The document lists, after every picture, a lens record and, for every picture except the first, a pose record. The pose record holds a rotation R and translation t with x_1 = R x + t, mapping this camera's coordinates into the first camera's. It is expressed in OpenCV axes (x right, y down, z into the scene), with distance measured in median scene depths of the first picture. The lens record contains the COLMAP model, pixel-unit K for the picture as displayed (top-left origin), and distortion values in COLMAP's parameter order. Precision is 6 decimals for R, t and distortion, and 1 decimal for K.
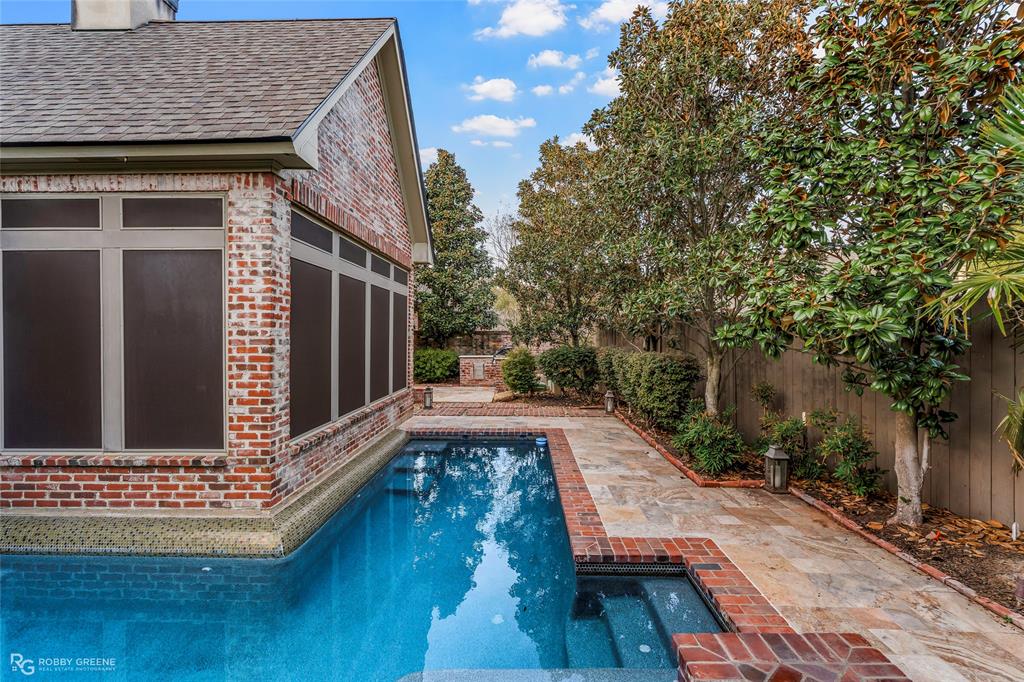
lens RADIAL K [[469.3, 0, 511.3], [0, 469.3, 339.3], [0, 0, 1]] dist [-0.004294, -0.000218]
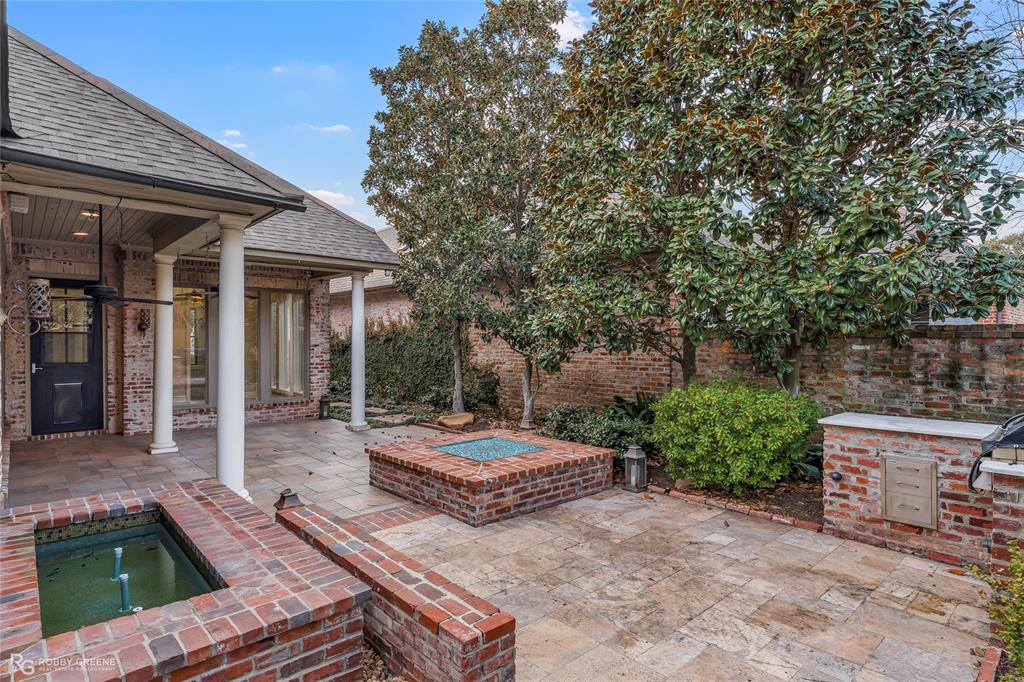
lens RADIAL K [[539.3, 0, 511.4], [0, 539.3, 342.3], [0, 0, 1]] dist [-0.000720, -0.000184]
pose [[0.692028, 0.002184, -0.721868, -0.011871], [-0.008369, 0.999952, -0.004997, -0.004144], [0.721823, 0.009499, 0.692013, 0.662142]]
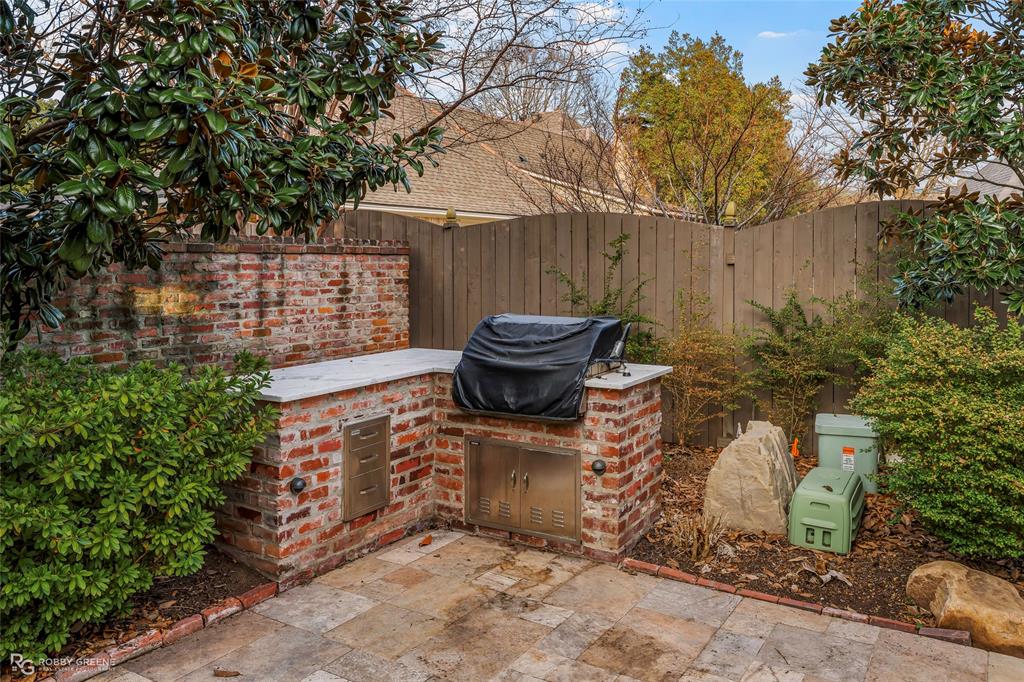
lens RADIAL K [[804.9, 0, 511.2], [0, 804.9, 264.5], [0, 0, 1]] dist [0.007393, 0.000954]
pose [[0.513008, -0.007853, 0.858348, -0.292234], [0.007694, 0.999960, 0.004550, -0.006110], [-0.858349, 0.004269, 0.513048, 0.802087]]
